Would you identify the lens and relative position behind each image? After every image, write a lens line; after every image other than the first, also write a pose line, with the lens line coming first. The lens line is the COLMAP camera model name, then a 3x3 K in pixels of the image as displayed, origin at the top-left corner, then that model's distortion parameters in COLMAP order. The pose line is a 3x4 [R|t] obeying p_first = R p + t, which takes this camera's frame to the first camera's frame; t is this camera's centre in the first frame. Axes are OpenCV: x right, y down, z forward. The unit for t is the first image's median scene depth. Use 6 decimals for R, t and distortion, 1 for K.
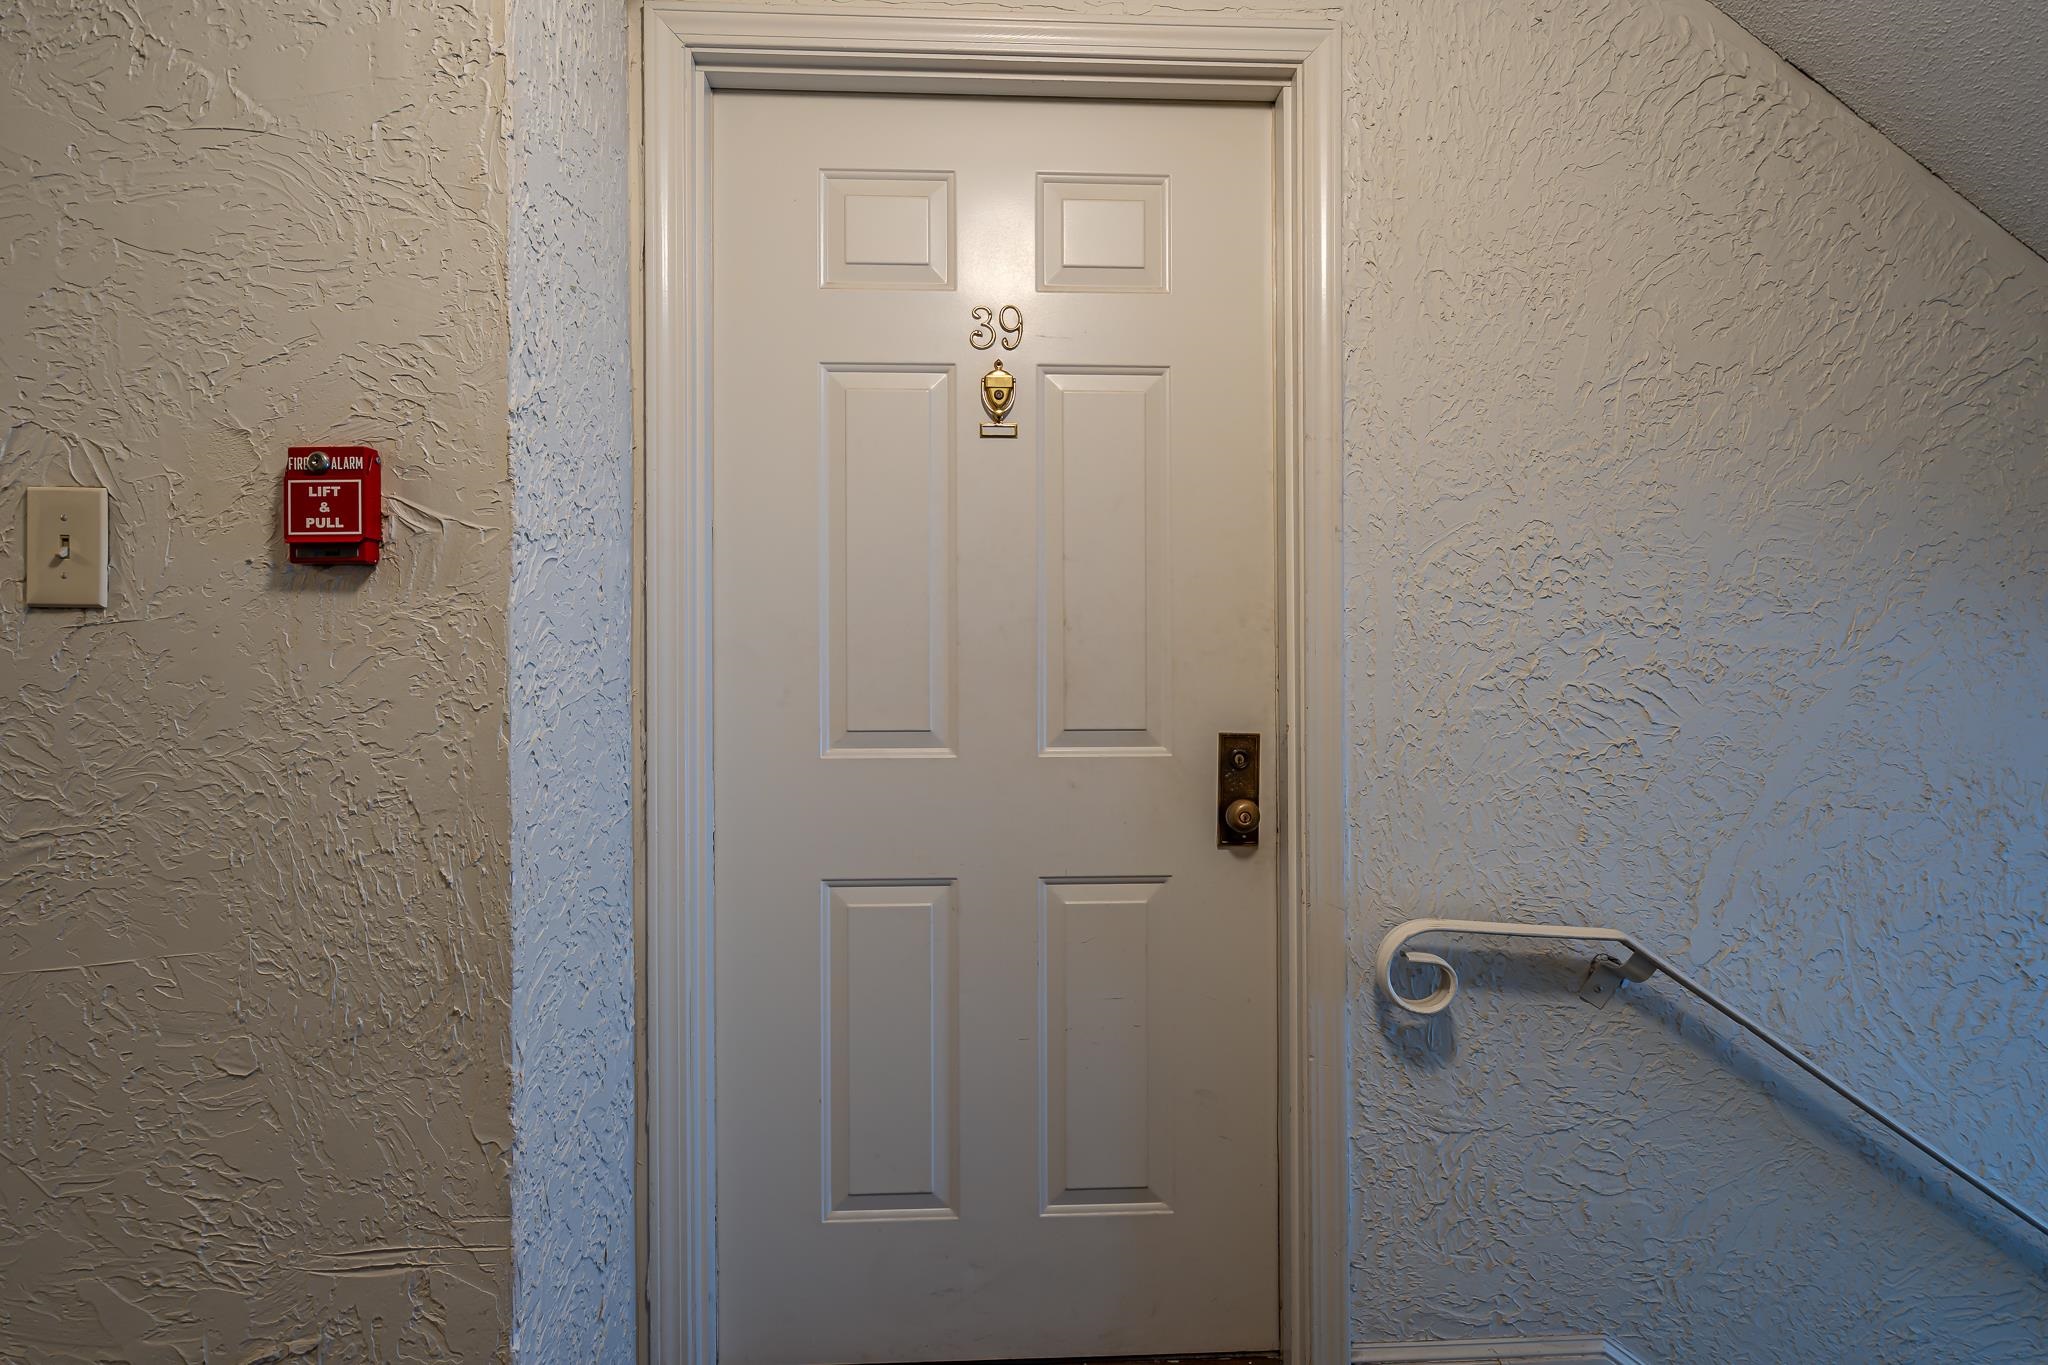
lens RADIAL K [[1071.9, 0, 1024.0], [0, 1071.9, 682.5], [0, 0, 1]] dist [0.002162, 0.001458]
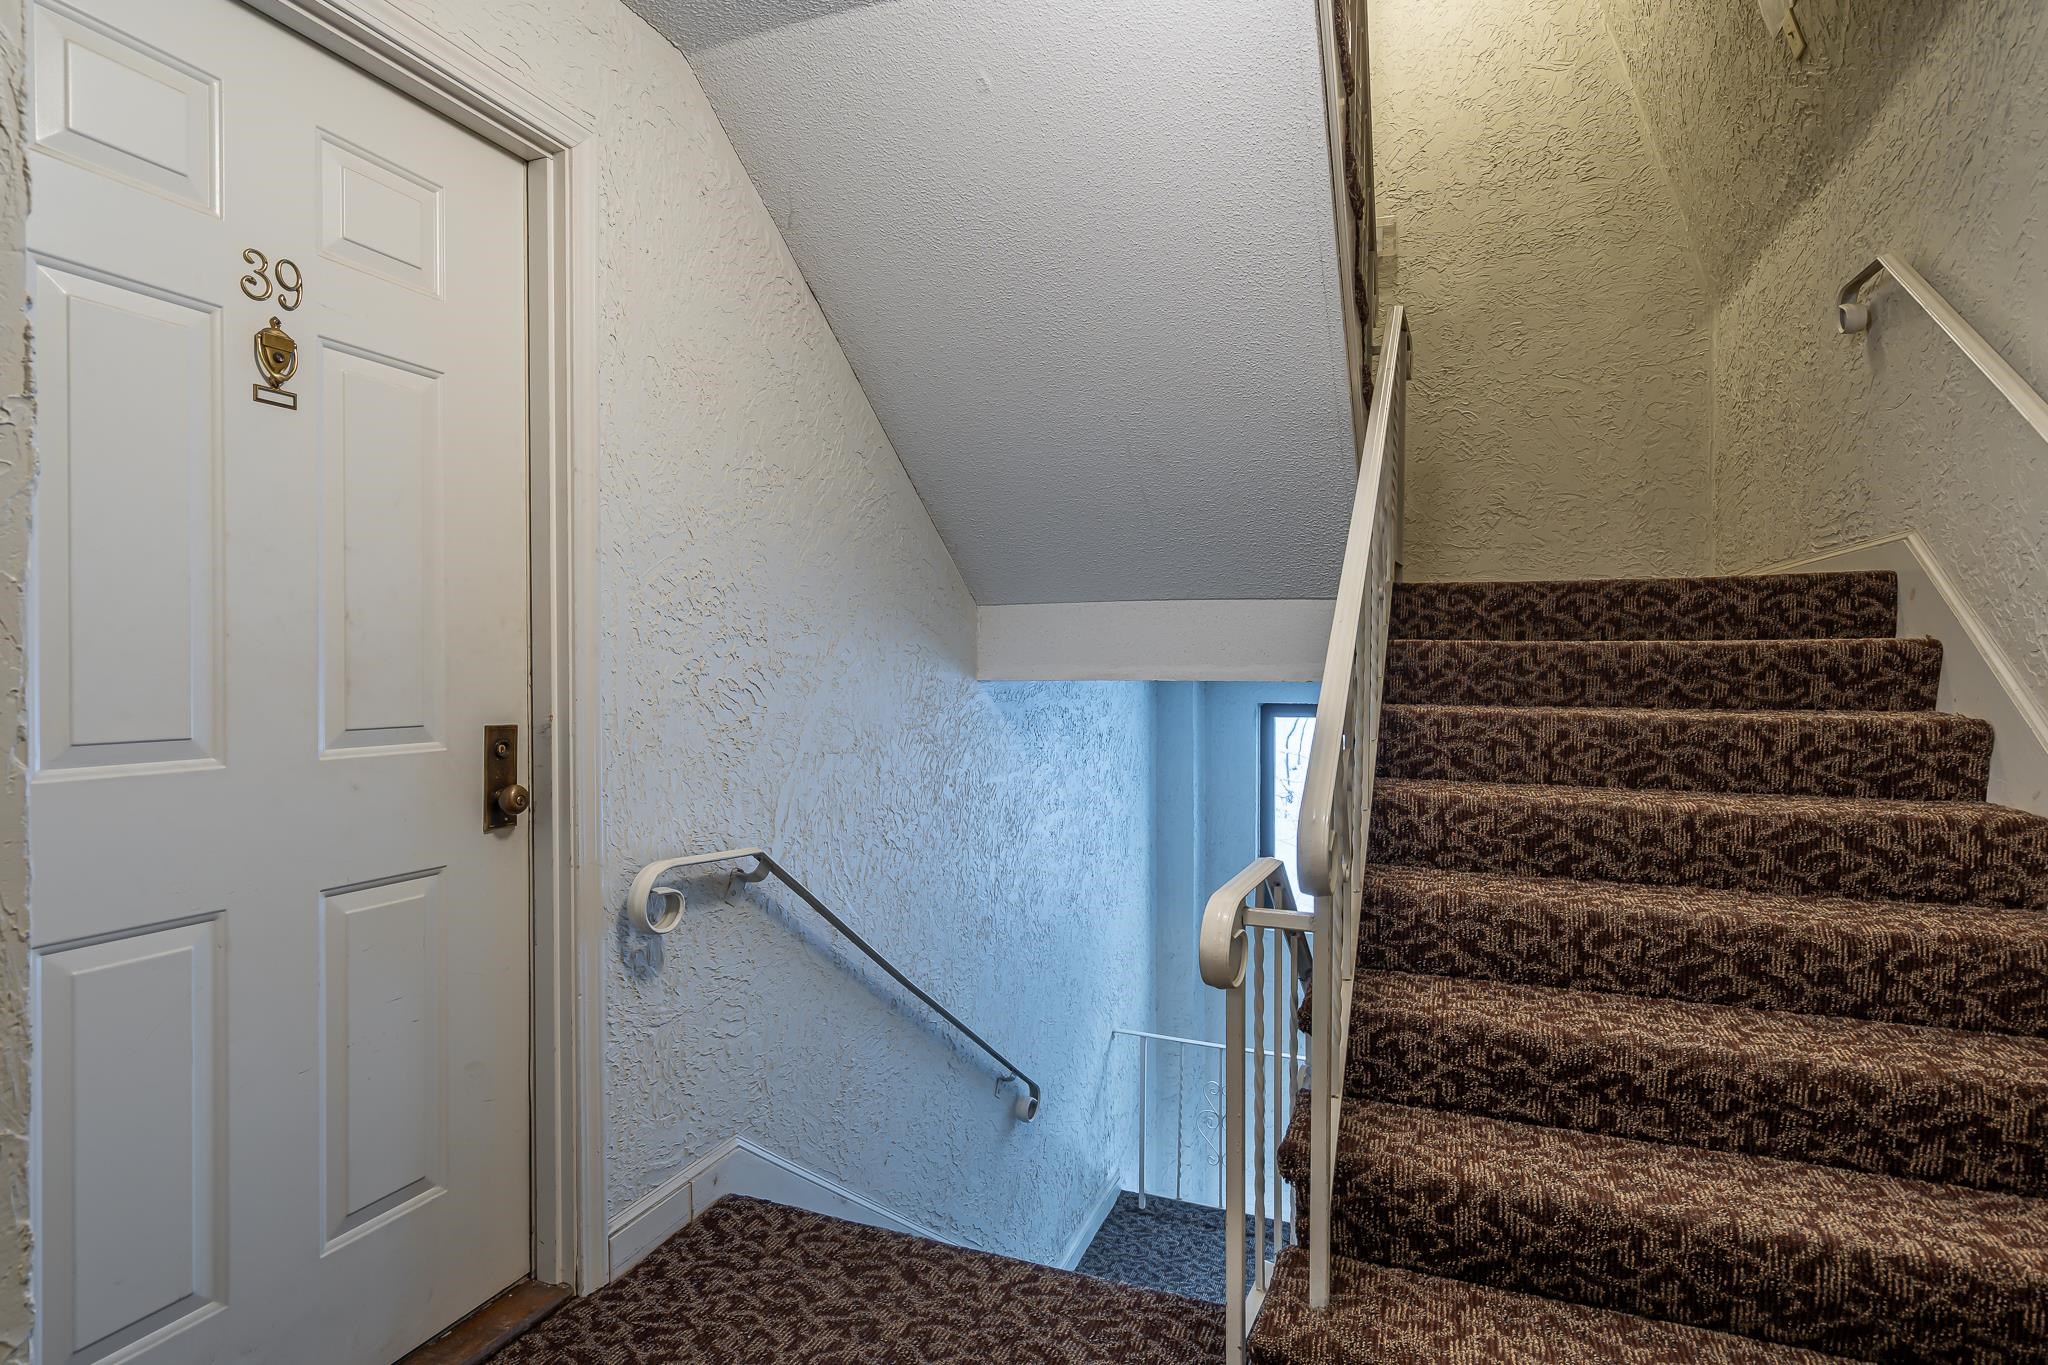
lens RADIAL K [[1071.9, 0, 1024.0], [0, 1071.9, 682.5], [0, 0, 1]] dist [0.002162, 0.001458]
pose [[0.401771, -0.008317, 0.915702, -0.606876], [0.004800, 0.999964, 0.006976, -0.001175], [-0.915728, 0.001593, 0.401796, 0.076044]]
